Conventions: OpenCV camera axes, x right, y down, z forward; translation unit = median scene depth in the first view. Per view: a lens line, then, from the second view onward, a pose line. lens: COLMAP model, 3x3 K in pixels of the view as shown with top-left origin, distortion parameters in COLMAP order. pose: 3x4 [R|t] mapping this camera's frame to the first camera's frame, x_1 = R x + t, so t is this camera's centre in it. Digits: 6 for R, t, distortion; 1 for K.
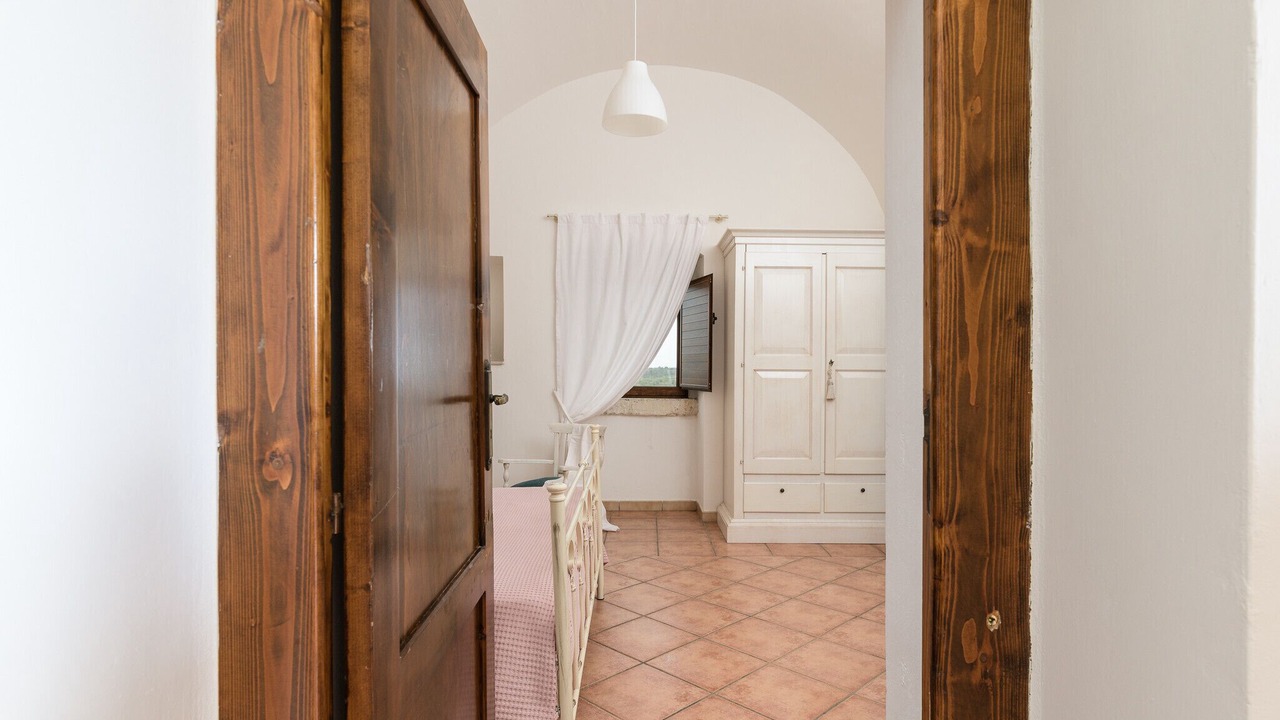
lens RADIAL K [[642.4, 0, 646.9], [0, 642.4, 364.2], [0, 0, 1]] dist [0.002001, -0.000342]
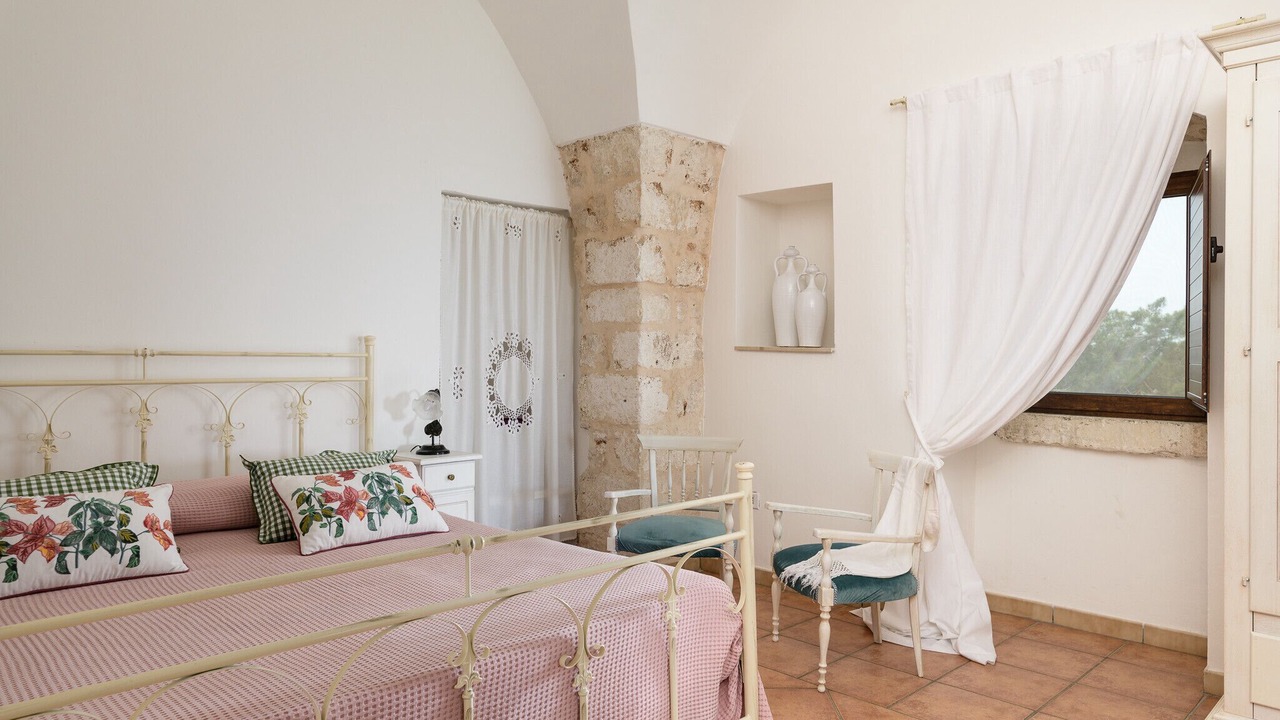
lens RADIAL K [[814.7, 0, 633.3], [0, 814.7, 348.6], [0, 0, 1]] dist [-0.000316, -0.004530]
pose [[0.704090, -0.006017, -0.710086, 0.211815], [0.000693, 0.999969, -0.007787, 0.002914], [0.710111, 0.004990, 0.704072, 0.293125]]
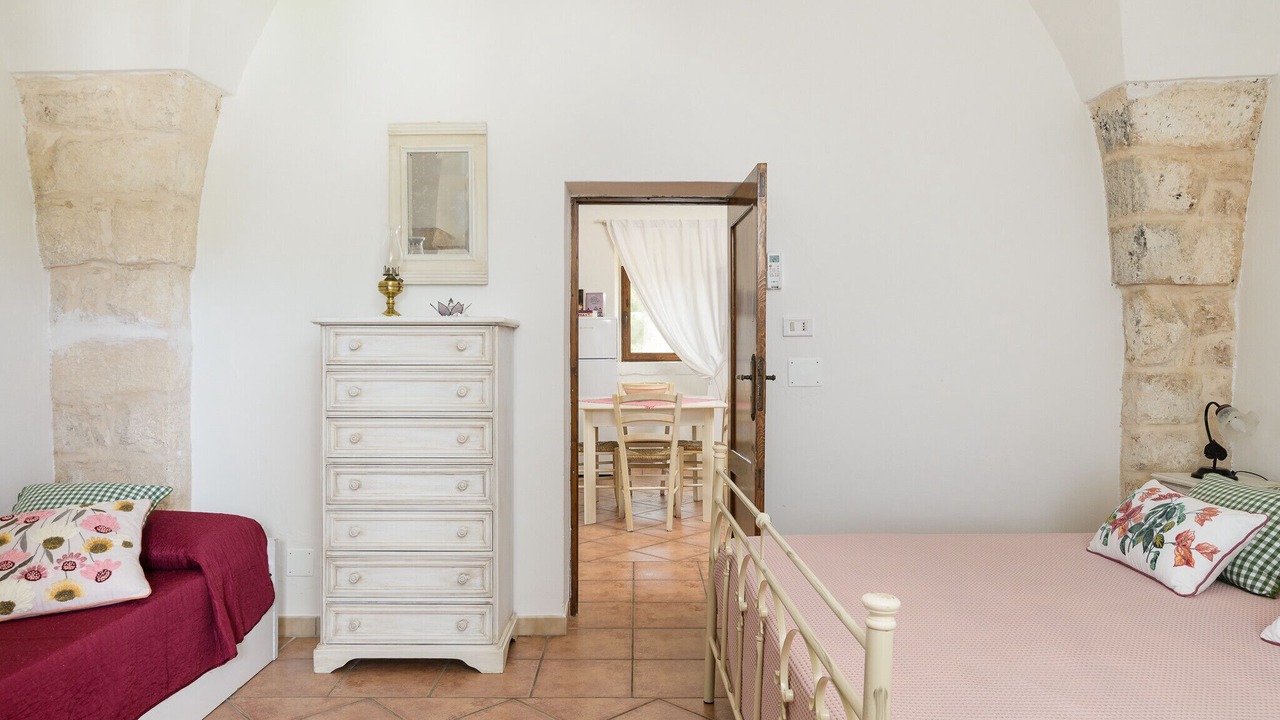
lens RADIAL K [[814.7, 0, 634.0], [0, 814.7, 362.1], [0, 0, 1]] dist [-0.000316, -0.004530]
pose [[-0.999557, -0.003259, -0.029570, 0.023618], [-0.003638, 0.999912, 0.012773, -0.006926], [0.029526, 0.012875, -0.999481, 0.863142]]
